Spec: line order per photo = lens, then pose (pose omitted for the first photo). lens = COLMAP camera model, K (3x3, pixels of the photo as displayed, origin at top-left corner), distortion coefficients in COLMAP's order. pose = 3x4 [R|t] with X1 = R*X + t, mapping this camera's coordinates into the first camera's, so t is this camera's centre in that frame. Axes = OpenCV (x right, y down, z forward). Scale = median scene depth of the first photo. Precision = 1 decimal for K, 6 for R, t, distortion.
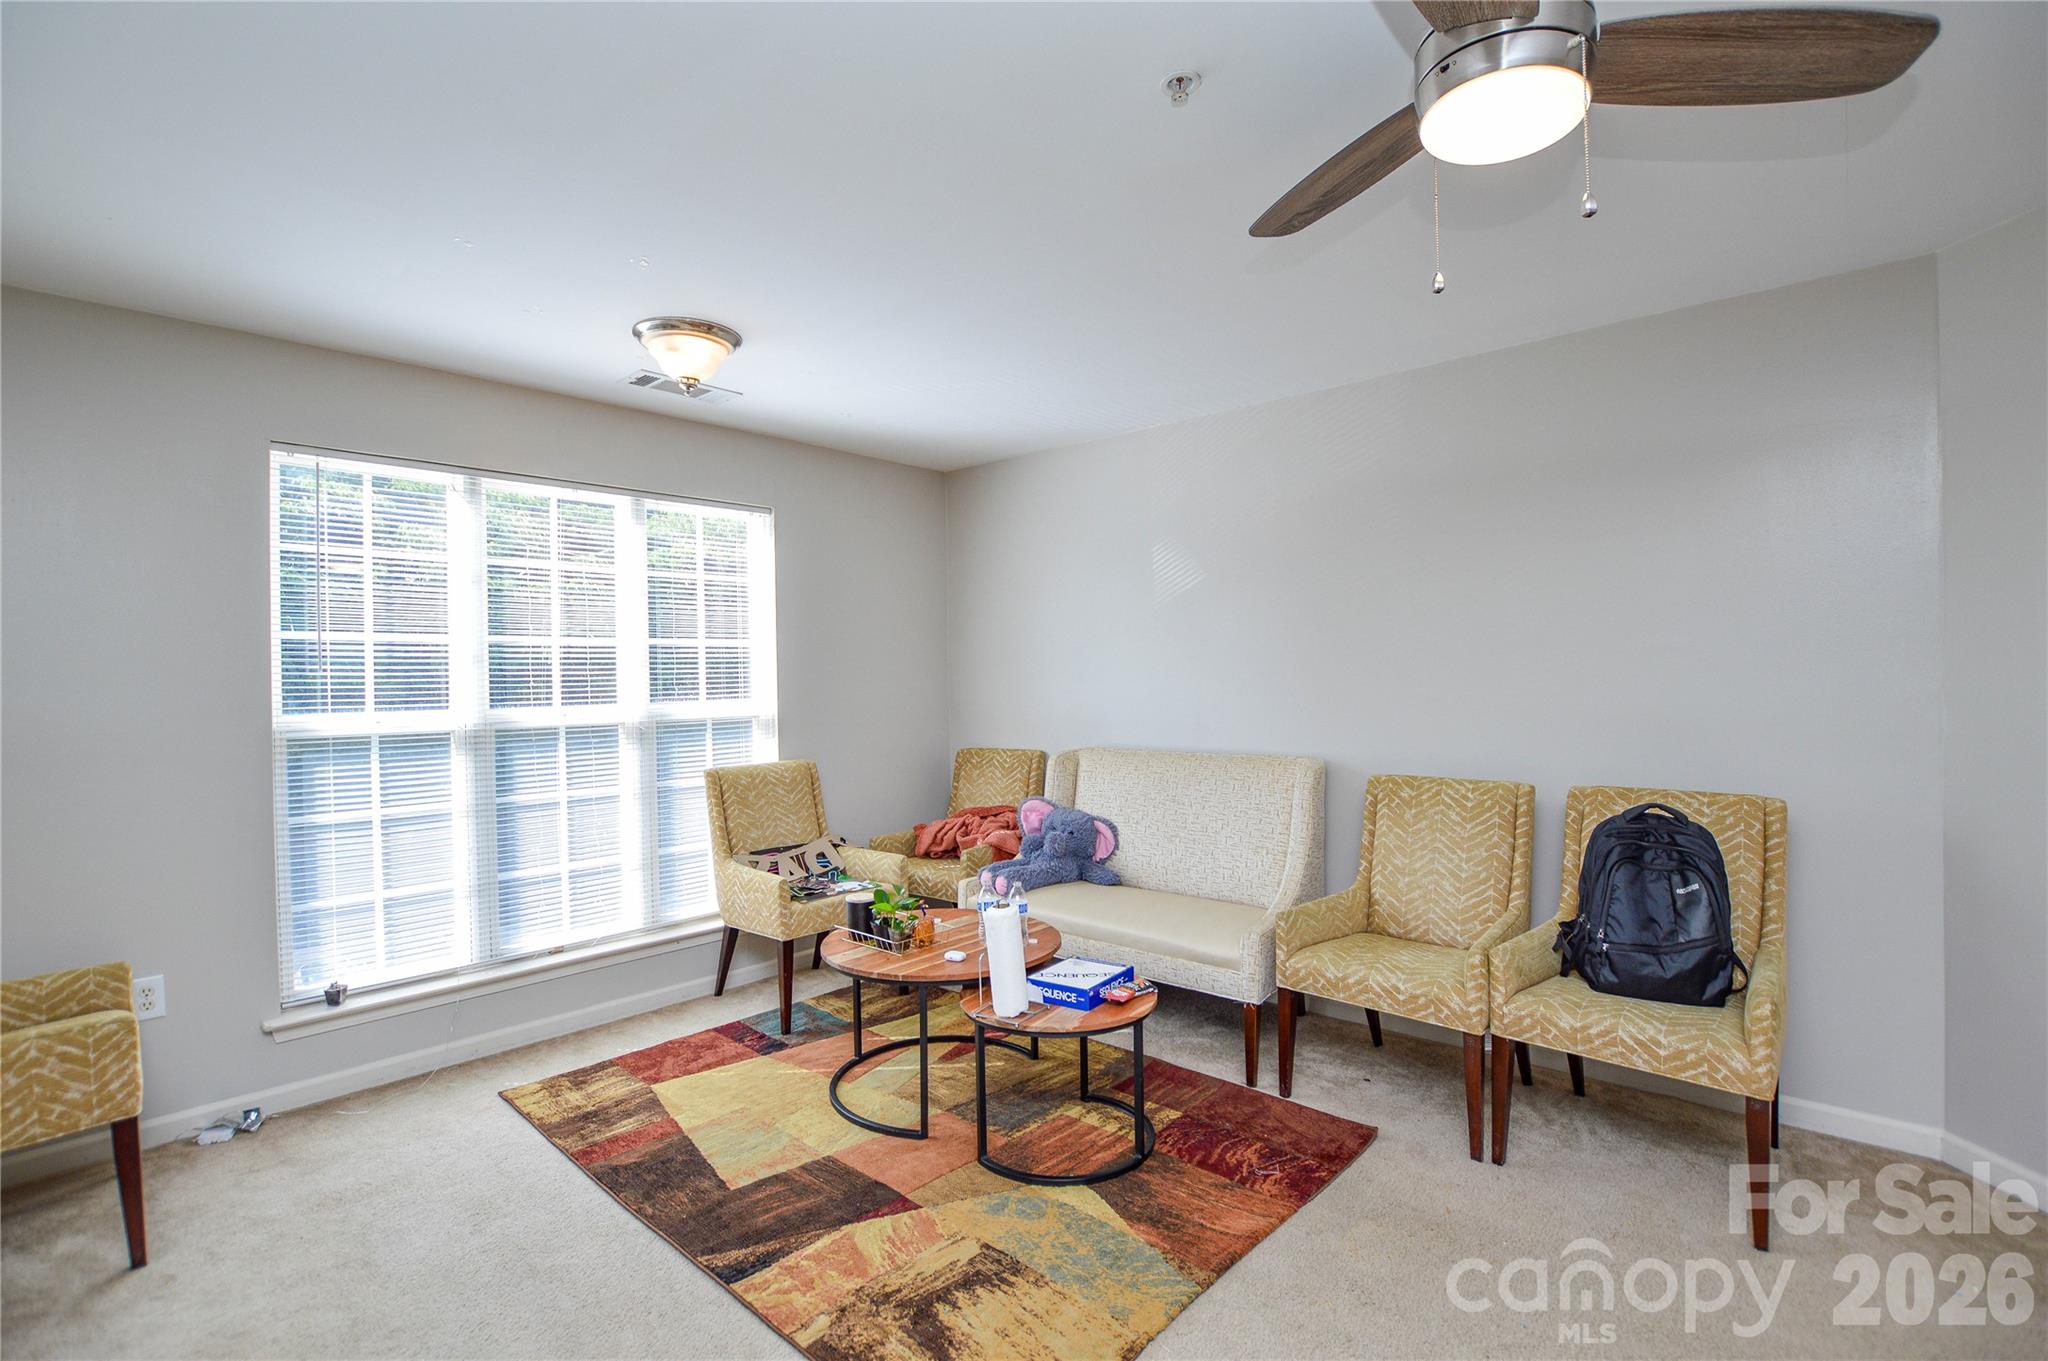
lens RADIAL K [[934.4, 0, 1024.0], [0, 934.4, 680.5], [0, 0, 1]] dist [-0.028769, 0.000237]
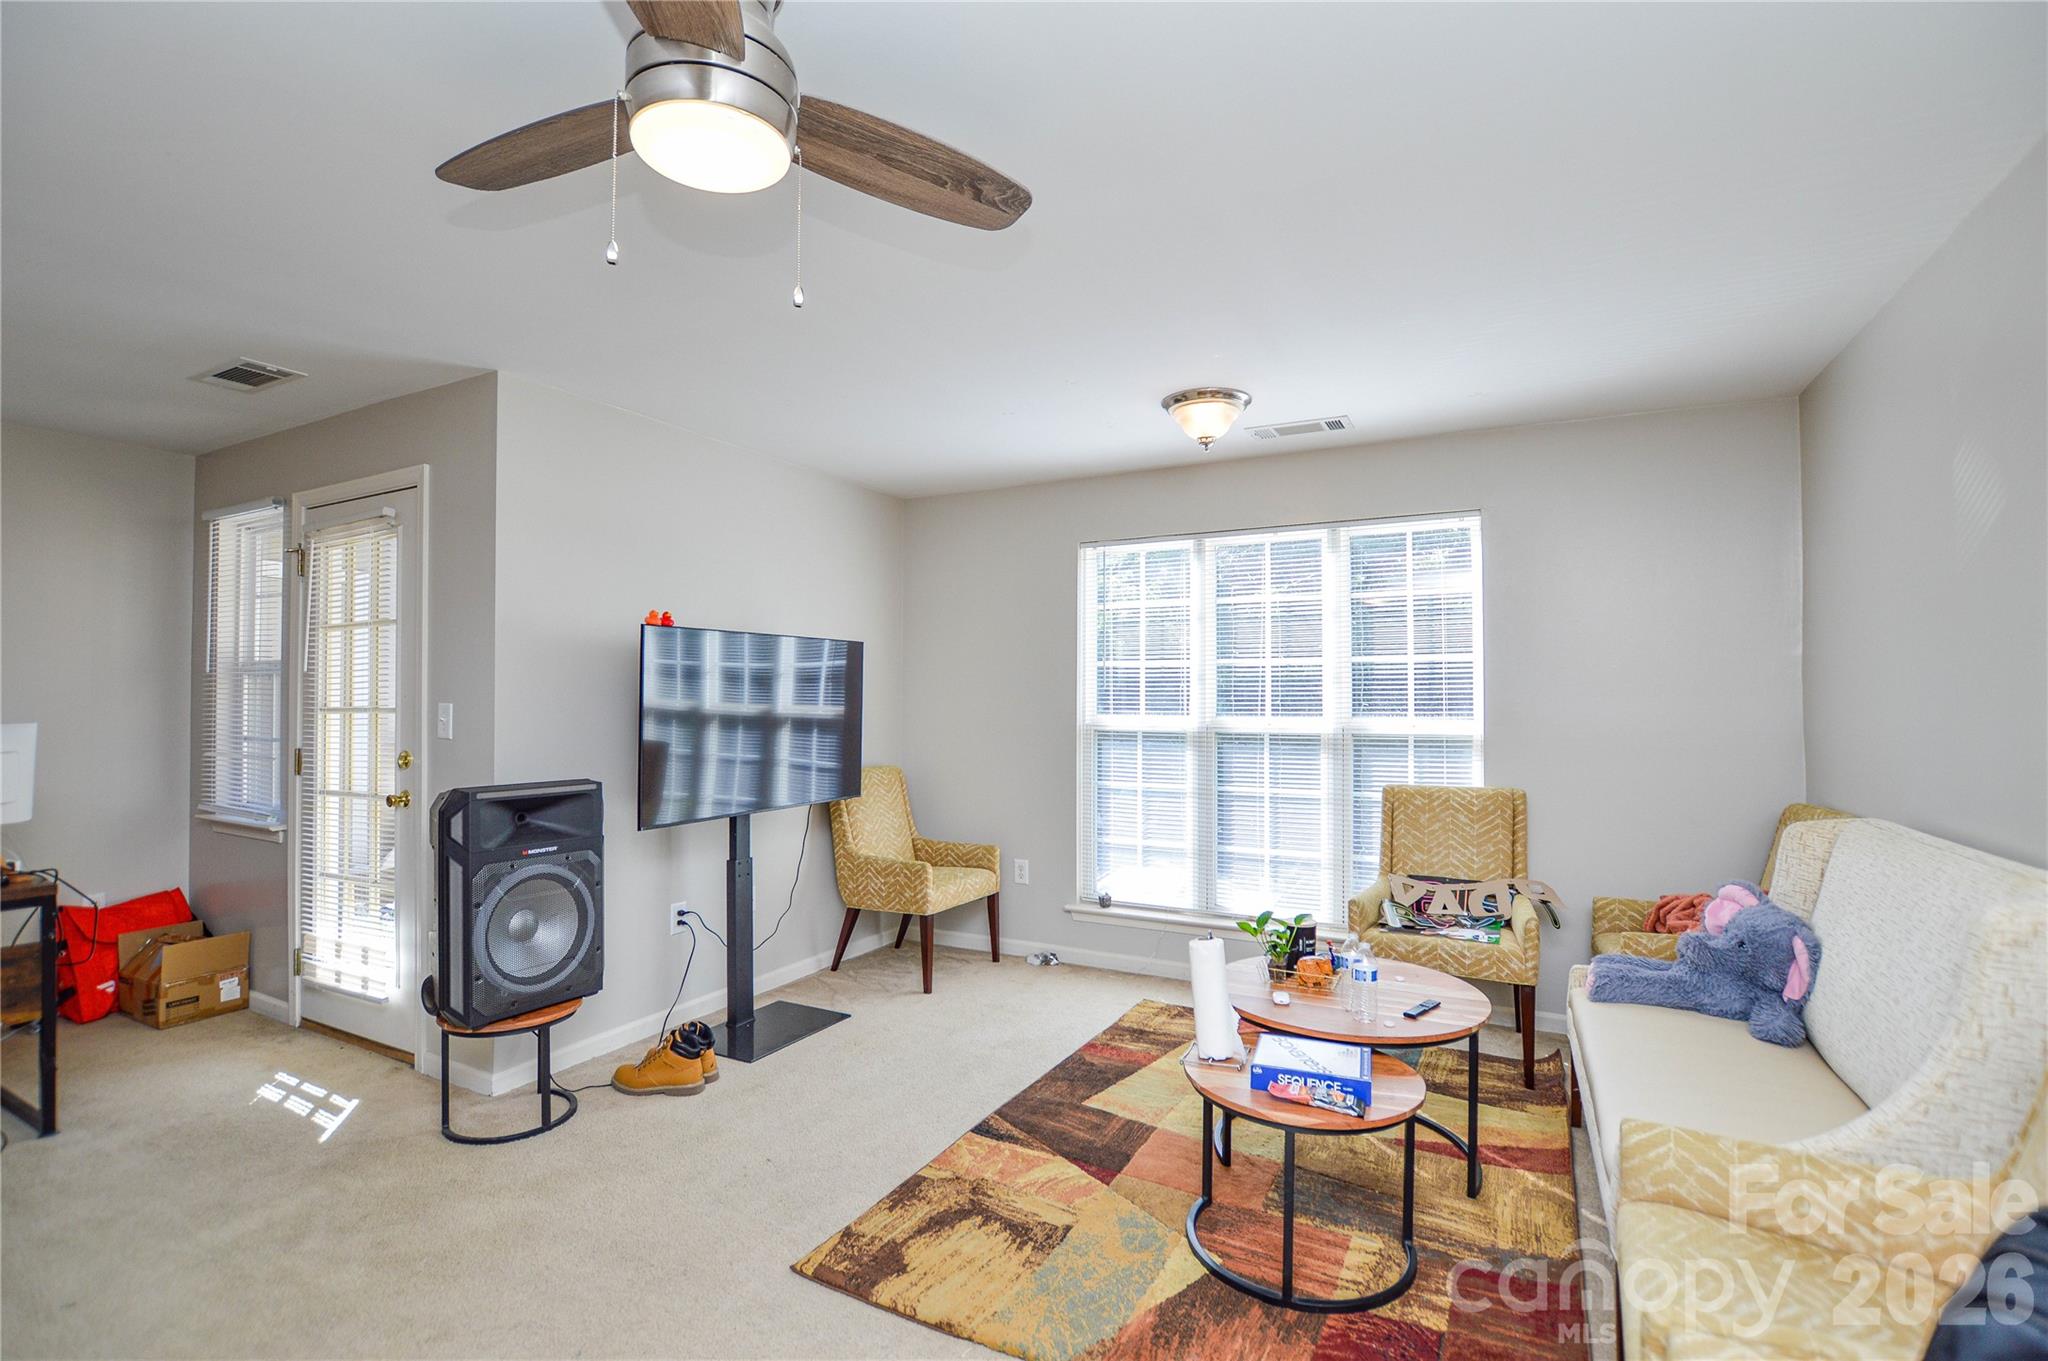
lens RADIAL K [[934.4, 0, 1024.0], [0, 934.4, 680.5], [0, 0, 1]] dist [-0.028769, 0.000237]
pose [[0.247524, -0.000631, -0.968881, 0.628351], [-0.008628, 0.999959, -0.002855, -0.013417], [0.968843, 0.009066, 0.247509, 0.429944]]
